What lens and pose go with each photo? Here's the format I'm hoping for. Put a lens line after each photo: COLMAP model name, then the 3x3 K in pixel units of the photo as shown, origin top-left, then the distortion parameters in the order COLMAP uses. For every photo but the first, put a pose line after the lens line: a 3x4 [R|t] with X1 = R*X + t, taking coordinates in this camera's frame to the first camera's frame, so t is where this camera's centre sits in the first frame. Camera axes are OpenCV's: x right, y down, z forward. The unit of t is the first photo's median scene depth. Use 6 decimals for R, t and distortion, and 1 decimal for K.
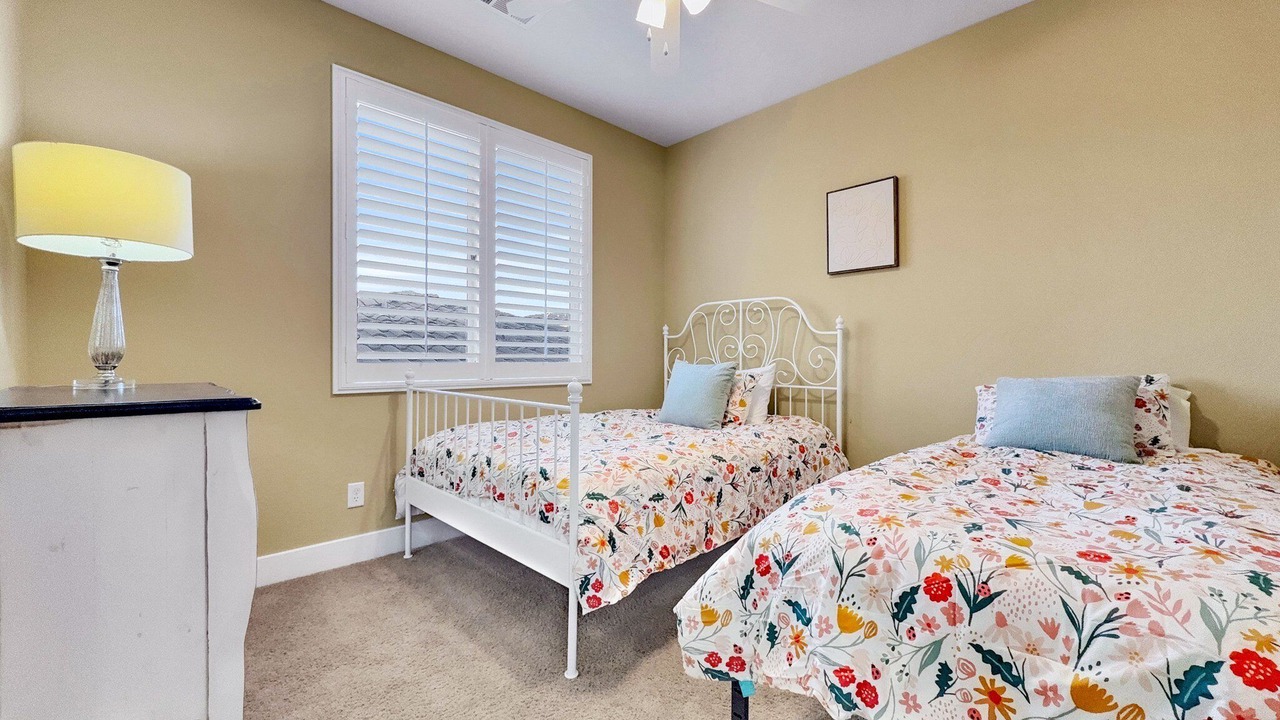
lens RADIAL K [[517.4, 0, 642.5], [0, 517.4, 359.5], [0, 0, 1]] dist [-0.002668, -0.000062]
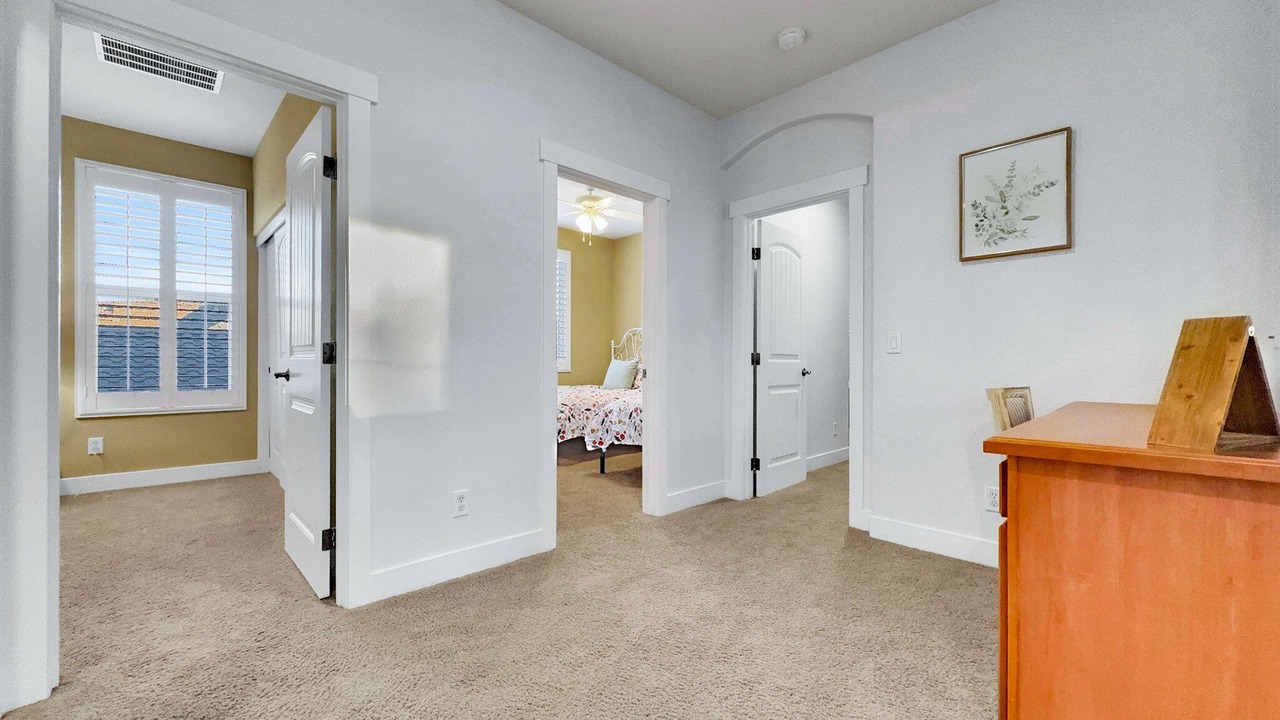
lens RADIAL K [[517.4, 0, 642.5], [0, 517.4, 360.4], [0, 0, 1]] dist [-0.002668, -0.000062]
pose [[0.999984, -0.001646, -0.005497, 0.380003], [0.001648, 0.999999, 0.000438, 0.012421], [0.005496, -0.000447, 0.999985, -1.966874]]
